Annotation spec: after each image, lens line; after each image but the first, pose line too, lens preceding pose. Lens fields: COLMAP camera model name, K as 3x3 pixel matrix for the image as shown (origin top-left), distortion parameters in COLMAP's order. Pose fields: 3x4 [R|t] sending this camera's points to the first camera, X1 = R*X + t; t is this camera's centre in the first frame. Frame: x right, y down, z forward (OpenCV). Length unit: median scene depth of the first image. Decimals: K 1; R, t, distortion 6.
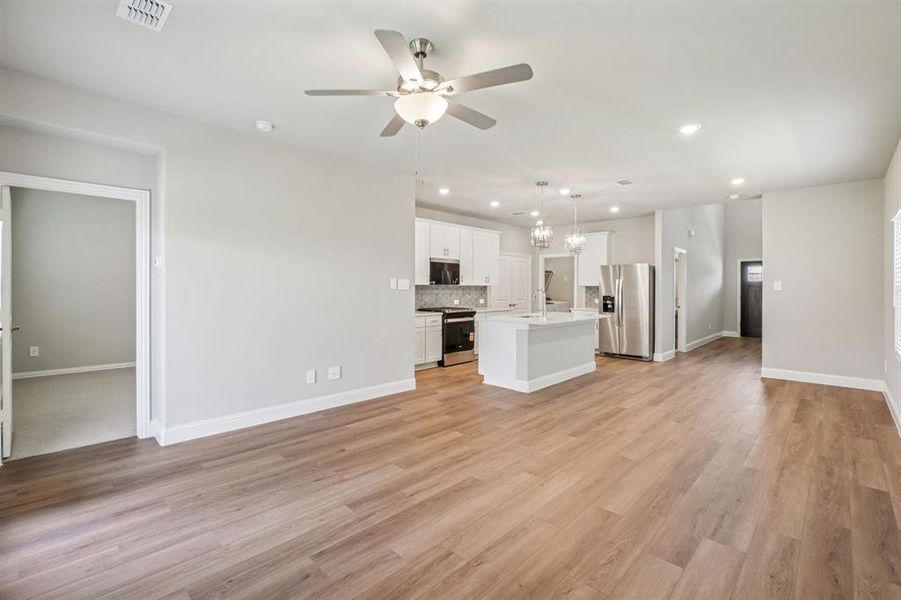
lens RADIAL K [[402.8, 0, 440.3], [0, 402.8, 295.6], [0, 0, 1]] dist [-0.017382, 0.001884]
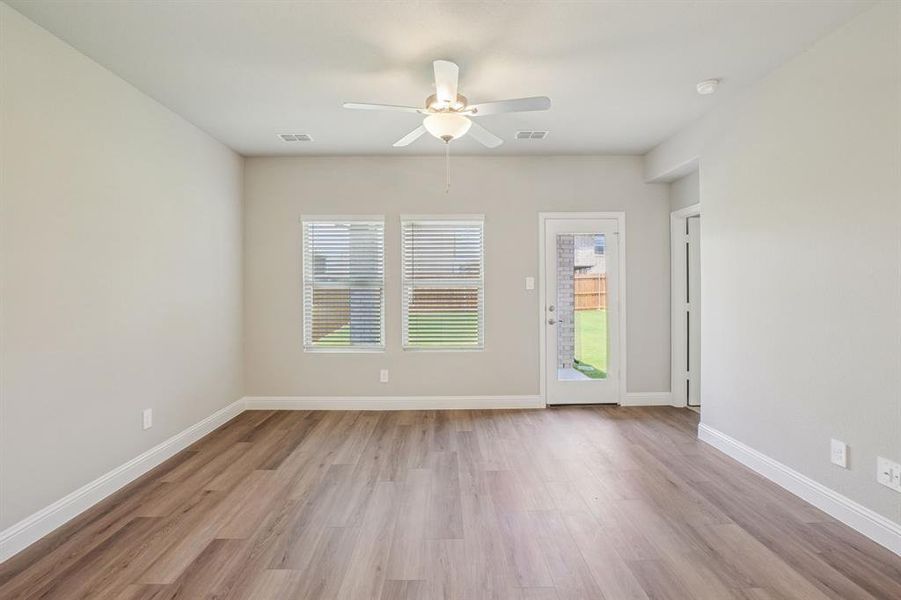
lens RADIAL K [[434.7, 0, 444.1], [0, 434.7, 291.9], [0, 0, 1]] dist [-0.036975, 0.012534]
pose [[-0.704394, 0.006544, -0.709779, 0.257523], [-0.010854, 0.999741, 0.019989, -0.010169], [0.709726, 0.021784, -0.704141, 0.586296]]
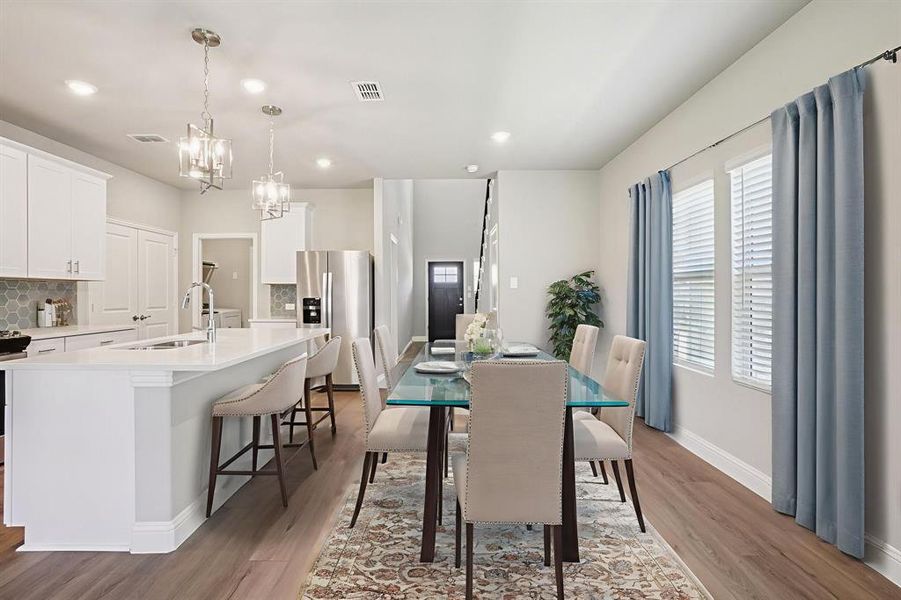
lens RADIAL K [[434.7, 0, 445.6], [0, 434.7, 295.1], [0, 0, 1]] dist [-0.036975, 0.012534]
pose [[0.710753, -0.005435, 0.703421, 0.080812], [0.016777, 0.999817, -0.009227, 0.006052], [-0.703241, 0.018359, 0.710714, 0.360012]]
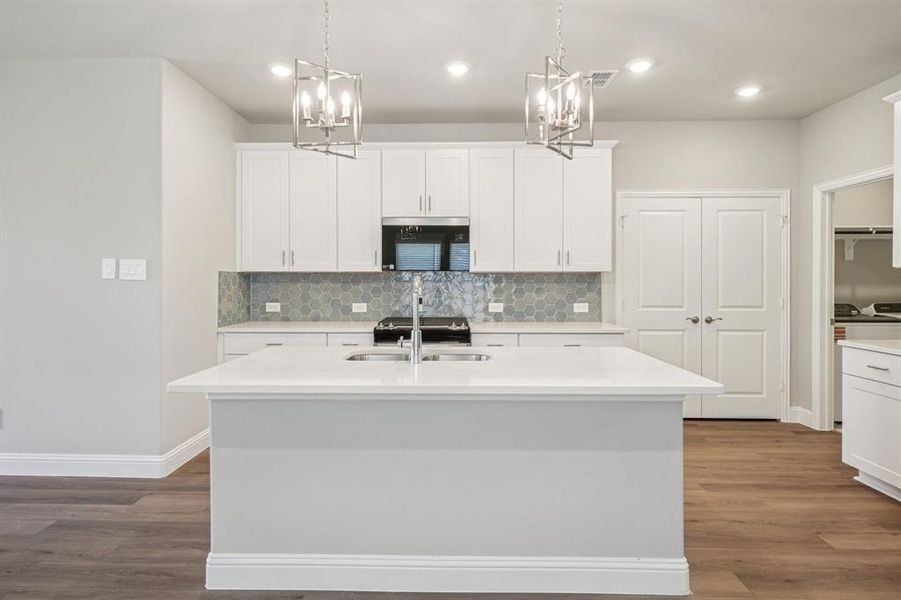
lens RADIAL K [[497.7, 0, 435.7], [0, 497.7, 281.4], [0, 0, 1]] dist [0.006834, -0.001069]
pose [[0.681928, -0.005059, -0.731402, 0.445529], [-0.011143, 0.999788, -0.017304, -0.003866], [0.731334, 0.019950, 0.681727, 0.582872]]
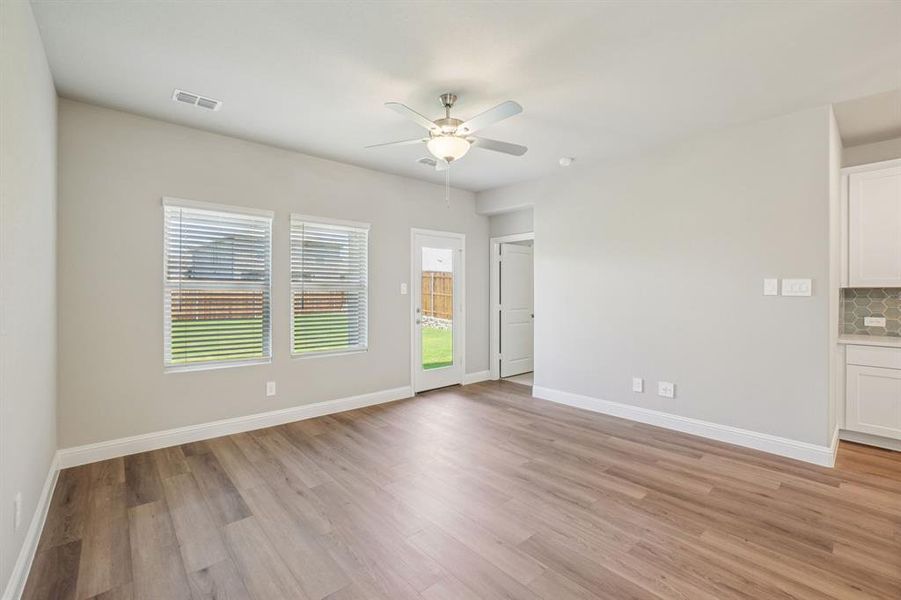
lens RADIAL K [[402.8, 0, 453.3], [0, 402.8, 293.8], [0, 0, 1]] dist [-0.017382, 0.001884]
pose [[-0.060649, 0.000477, -0.998159, 0.384710], [-0.020792, 0.999782, 0.001741, -0.005348], [0.997943, 0.020859, -0.060626, 0.348797]]
